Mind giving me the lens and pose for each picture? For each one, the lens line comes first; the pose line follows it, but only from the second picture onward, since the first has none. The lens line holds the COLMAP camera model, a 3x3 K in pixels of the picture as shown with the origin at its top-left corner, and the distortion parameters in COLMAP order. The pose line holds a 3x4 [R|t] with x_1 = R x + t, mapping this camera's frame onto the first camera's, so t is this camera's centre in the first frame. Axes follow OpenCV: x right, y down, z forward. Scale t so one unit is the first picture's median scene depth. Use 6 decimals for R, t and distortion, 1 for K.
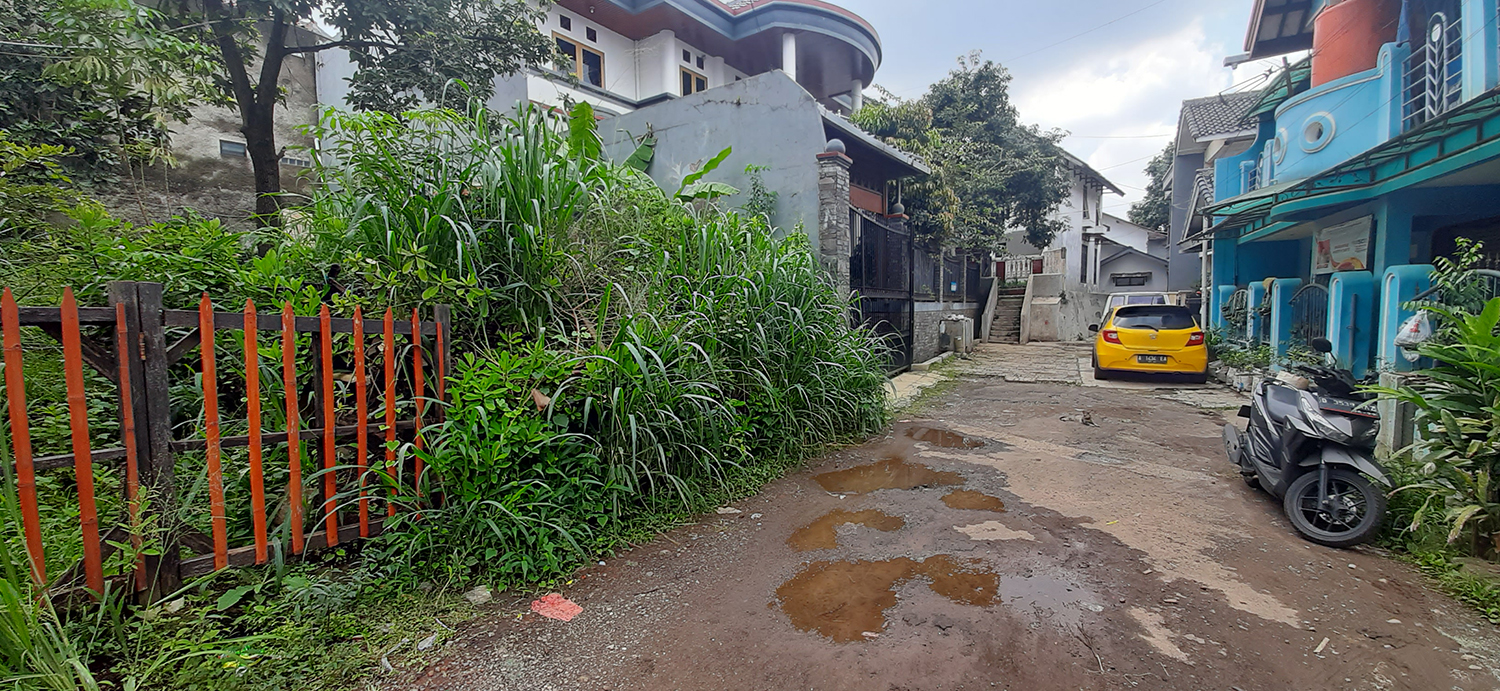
lens RADIAL K [[584.9, 0, 755.9], [0, 584.9, 340.2], [0, 0, 1]] dist [0.000435, -0.014872]
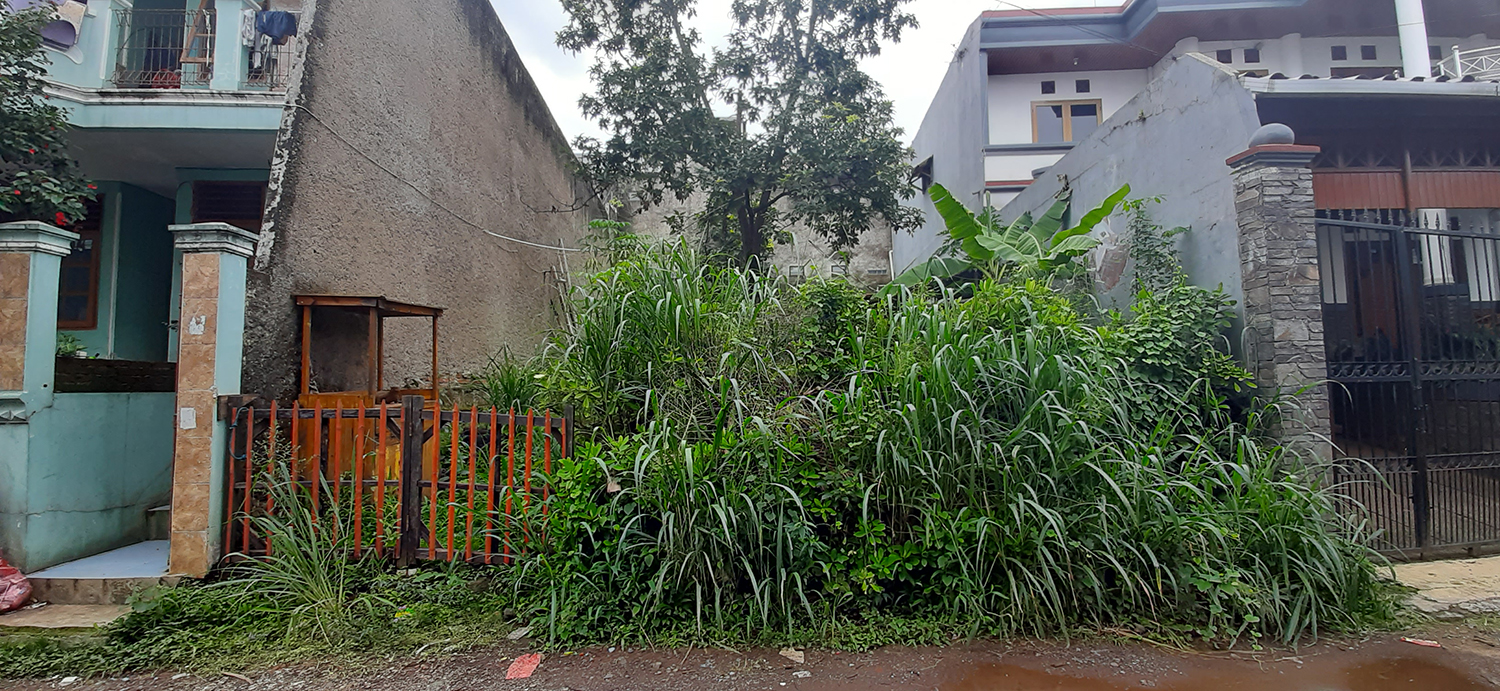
lens RADIAL K [[573.2, 0, 769.5], [0, 573.2, 347.6], [0, 0, 1]] dist [0.023924, -0.017605]
pose [[0.549392, -0.049866, -0.834076, 0.306098], [-0.040131, 0.995491, -0.085950, -0.035467], [0.834601, 0.080693, 0.544913, 0.230586]]
